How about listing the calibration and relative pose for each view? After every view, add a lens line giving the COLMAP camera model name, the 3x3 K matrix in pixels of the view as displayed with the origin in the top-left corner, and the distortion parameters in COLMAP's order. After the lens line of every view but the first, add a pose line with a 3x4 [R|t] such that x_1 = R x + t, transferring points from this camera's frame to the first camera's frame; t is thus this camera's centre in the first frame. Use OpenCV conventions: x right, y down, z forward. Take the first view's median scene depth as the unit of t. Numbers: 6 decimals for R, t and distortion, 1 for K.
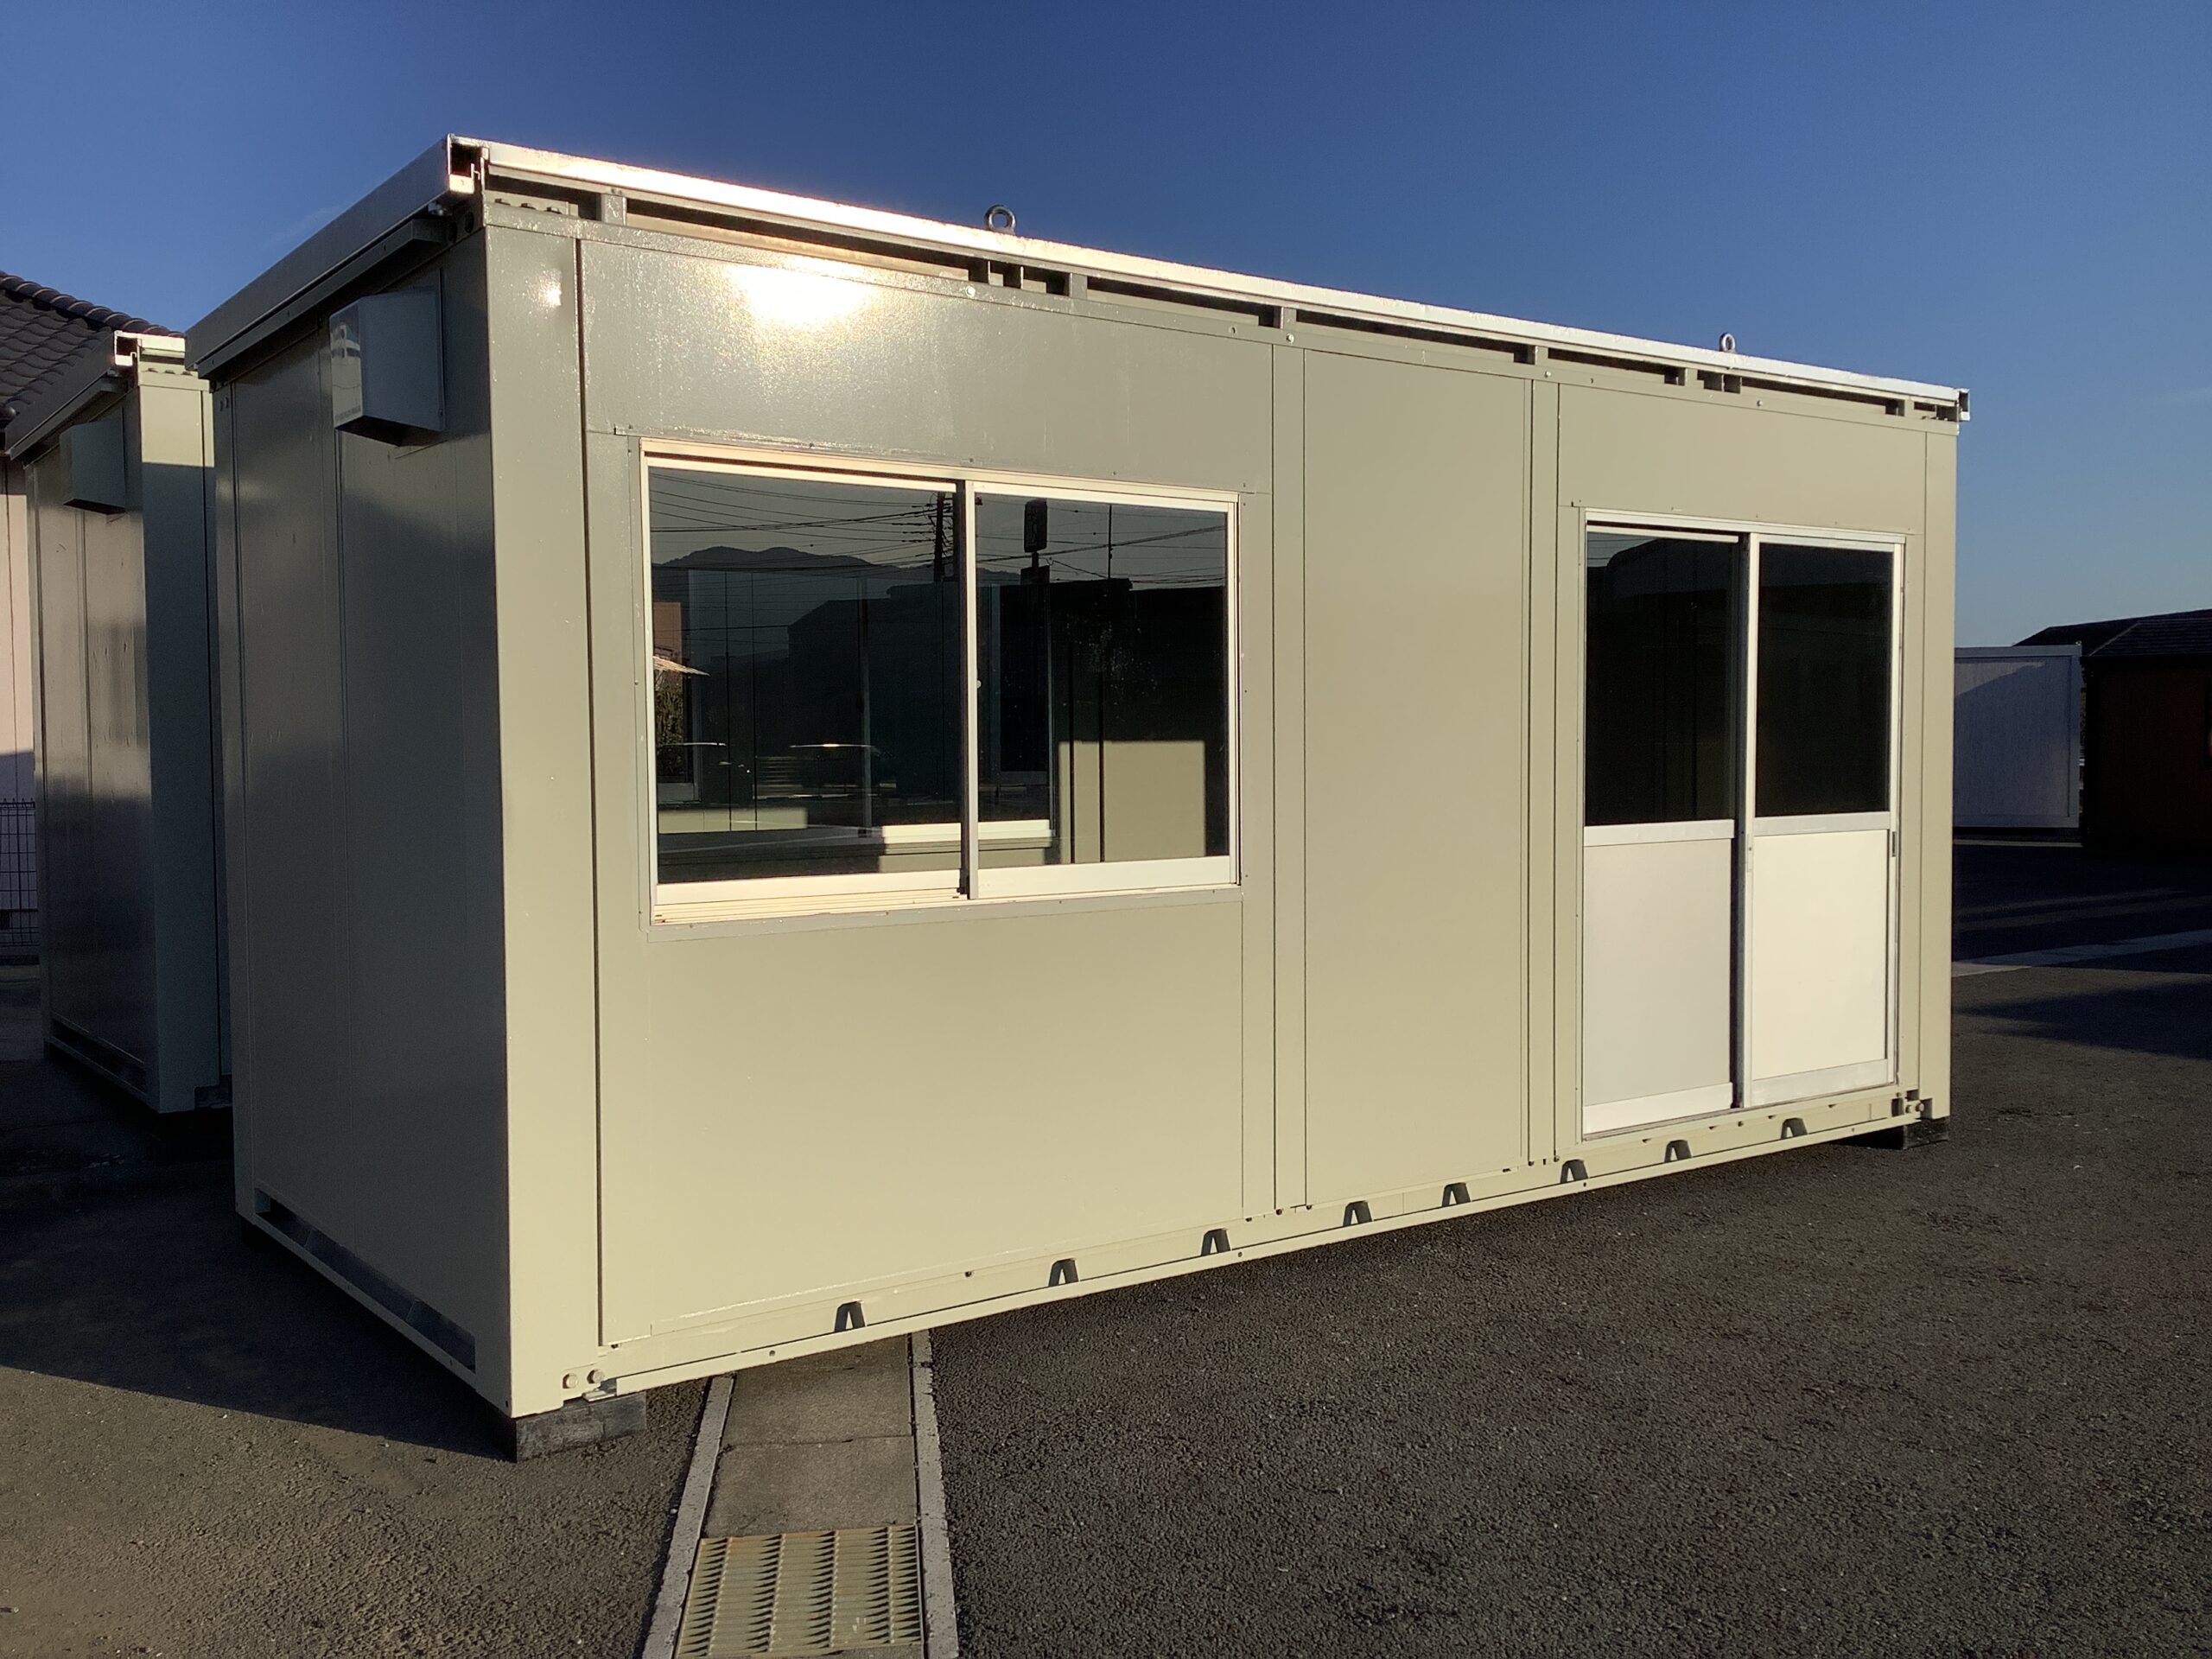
lens RADIAL K [[1980.9, 0, 1107.8], [0, 1980.9, 828.7], [0, 0, 1]] dist [0.094184, -0.140750]
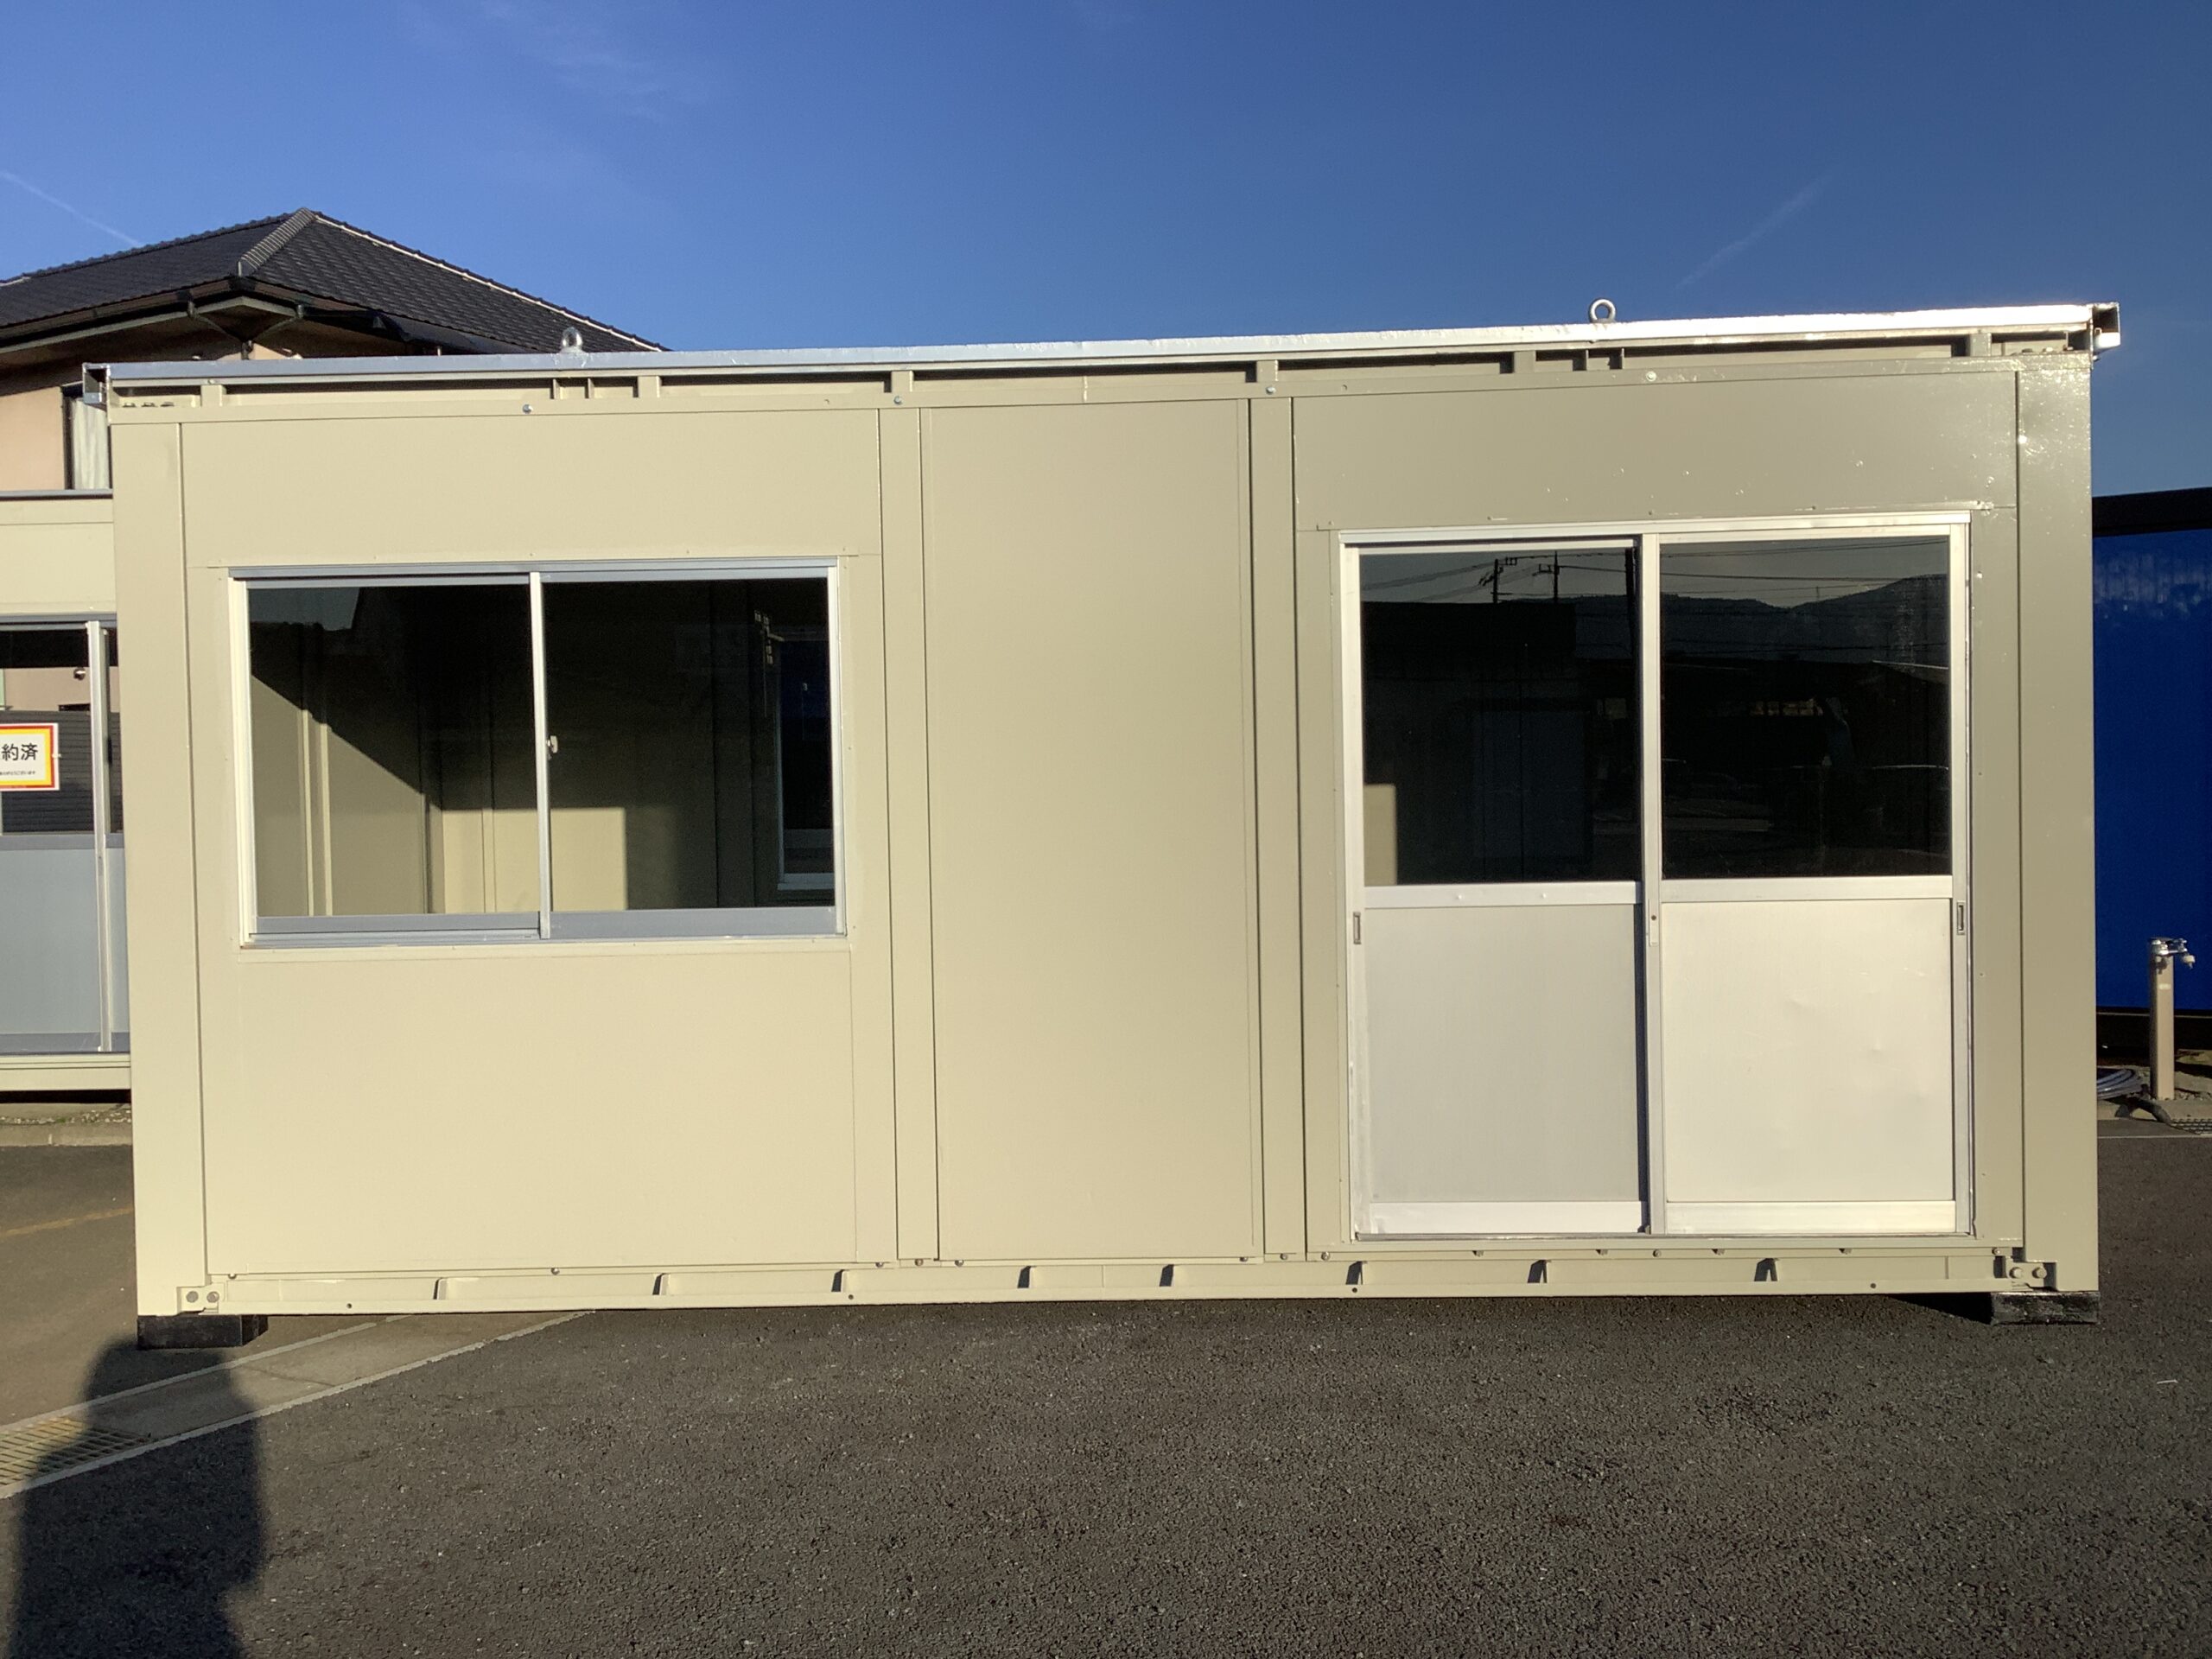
lens RADIAL K [[1980.9, 0, 1100.9], [0, 1980.9, 834.7], [0, 0, 1]] dist [0.094184, -0.140750]
pose [[0.792676, 0.008285, -0.609587, 0.636774], [-0.014736, 0.999876, -0.005573, -0.016122], [0.609465, 0.013401, 0.792700, 0.210104]]
